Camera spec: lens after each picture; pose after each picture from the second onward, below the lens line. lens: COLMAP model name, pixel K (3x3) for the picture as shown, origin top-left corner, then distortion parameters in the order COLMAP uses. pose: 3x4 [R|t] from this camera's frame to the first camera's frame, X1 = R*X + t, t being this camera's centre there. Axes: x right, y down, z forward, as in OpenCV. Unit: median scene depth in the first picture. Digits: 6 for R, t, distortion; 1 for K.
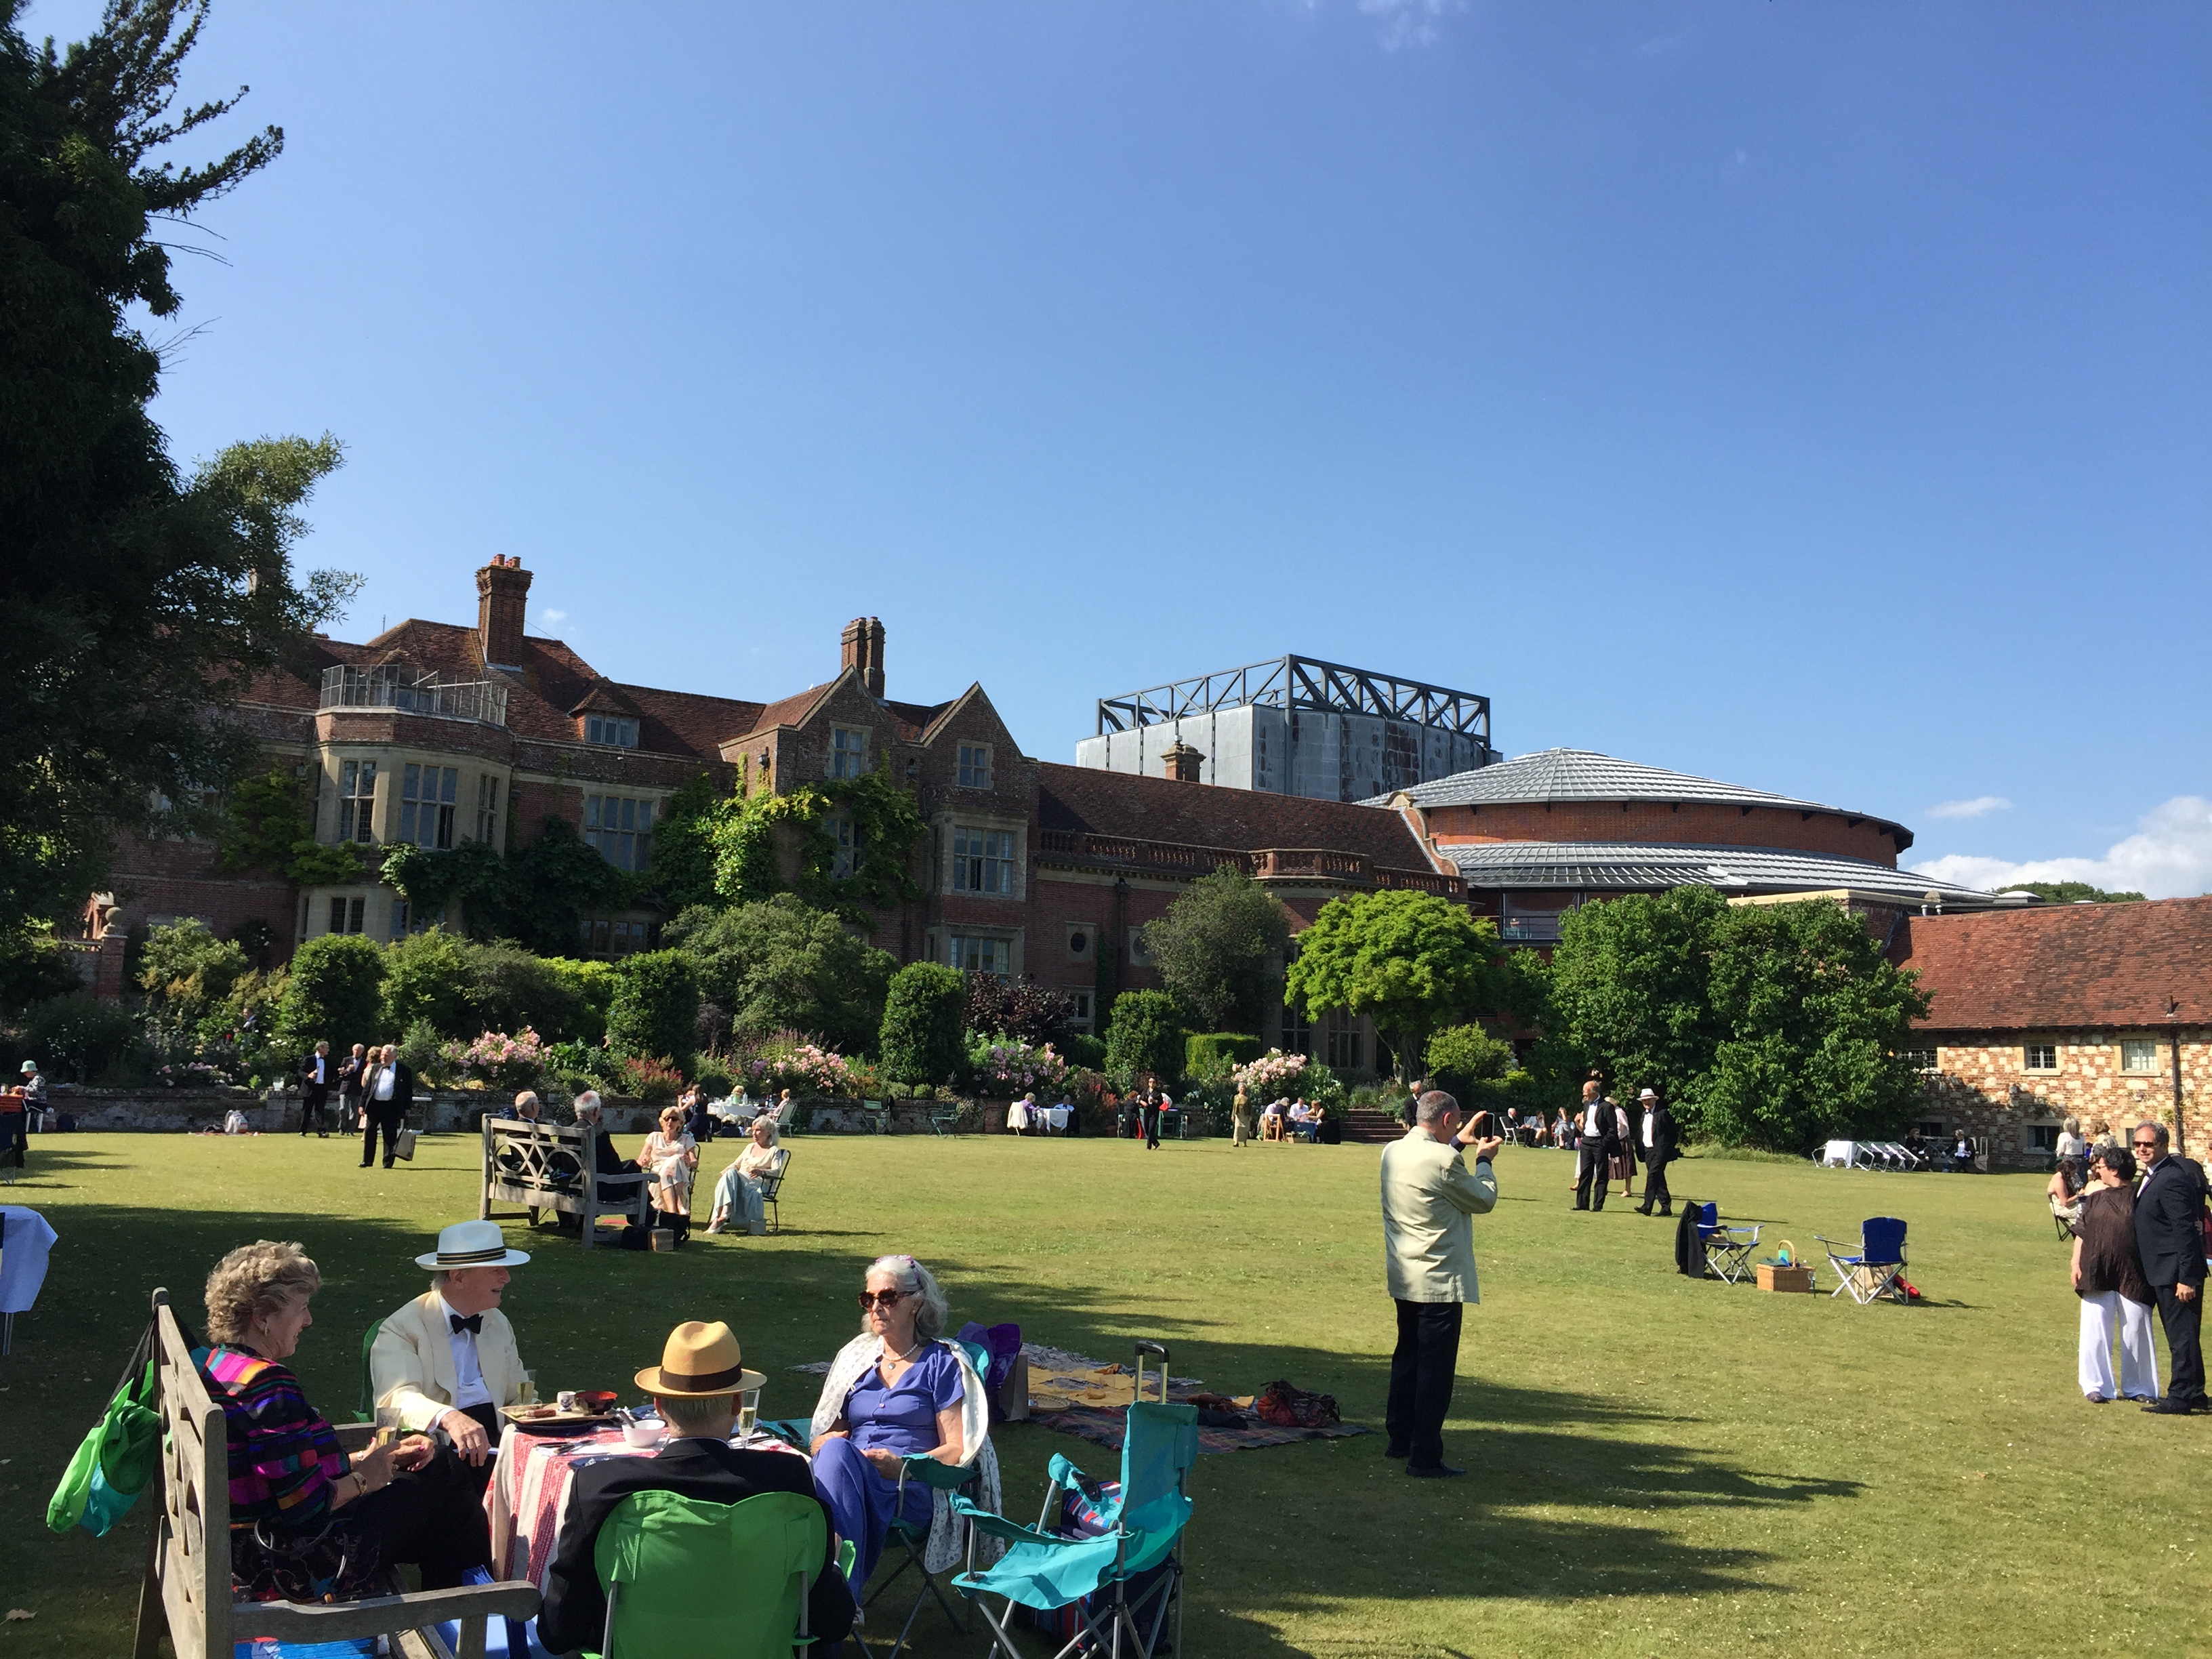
lens RADIAL K [[1992.6, 0, 1068.1], [0, 1992.6, 827.1], [0, 0, 1]] dist [0.074977, -0.076309]
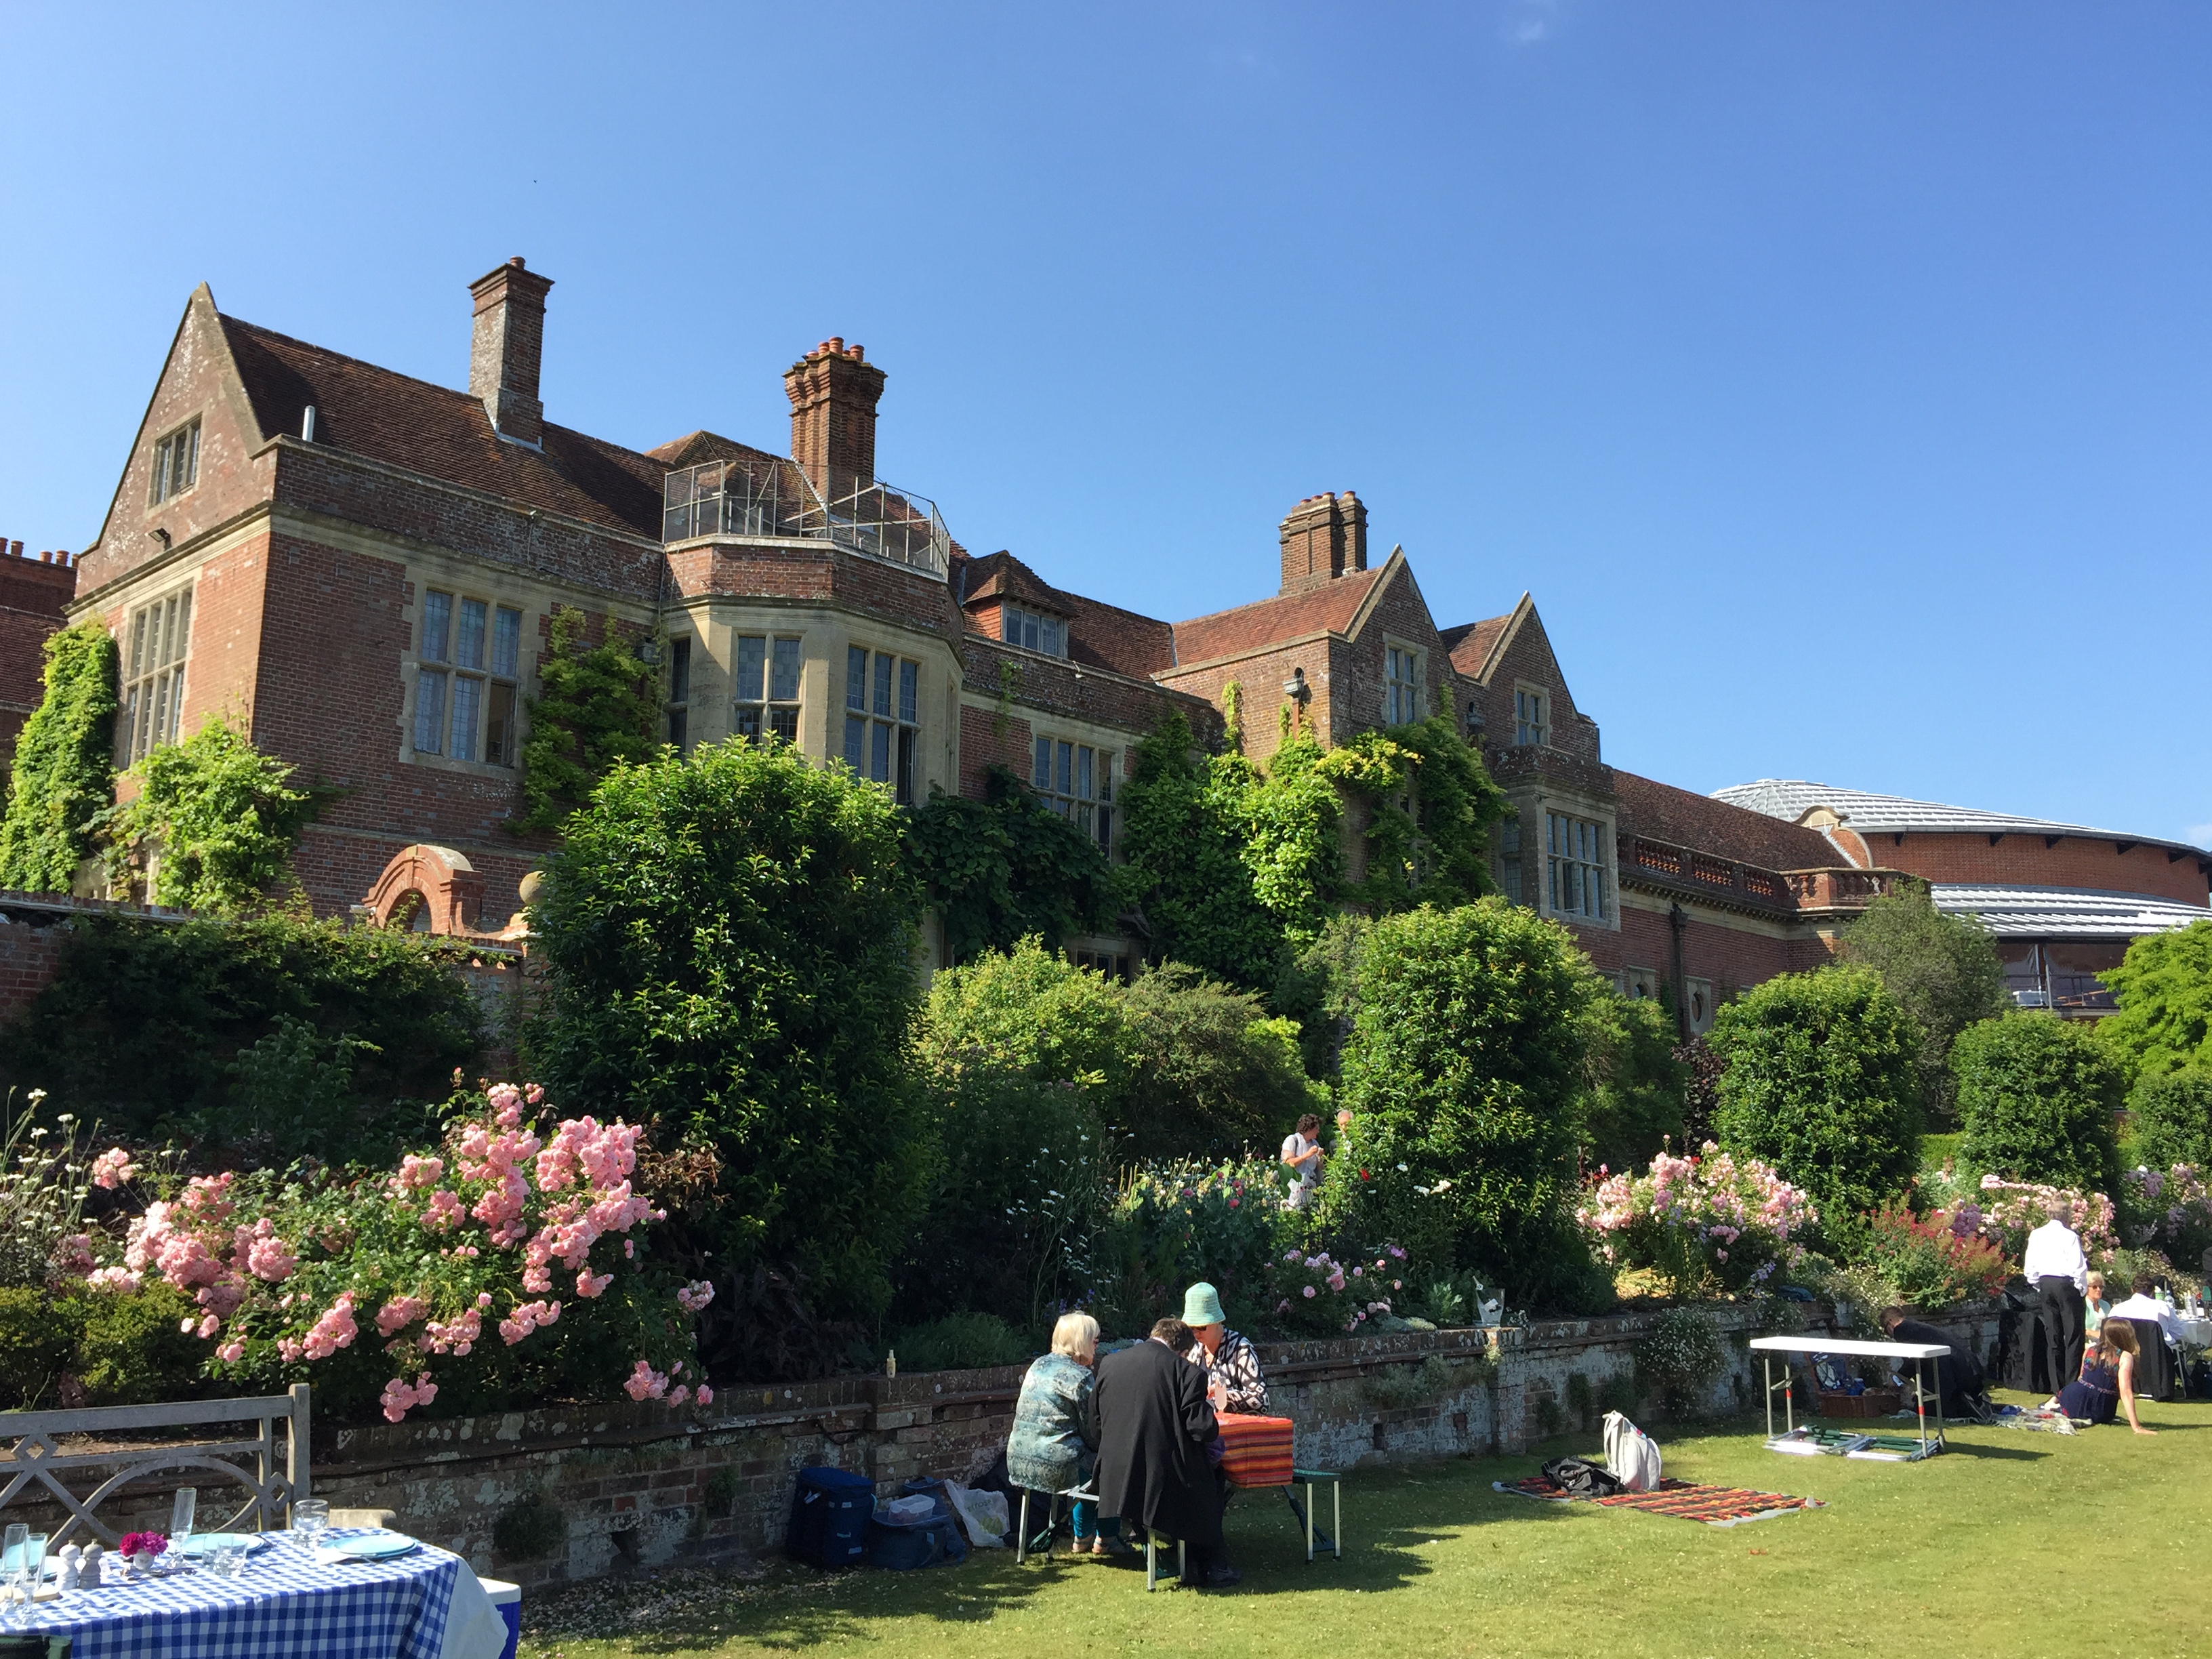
lens RADIAL K [[1992.6, 0, 1068.1], [0, 1992.6, 827.1], [0, 0, 1]] dist [0.074977, -0.076309]
pose [[0.980995, 0.019661, 0.193035, -0.332349], [-0.011156, 0.998922, -0.045052, 0.035709], [-0.193713, 0.042043, 0.980157, 0.416233]]
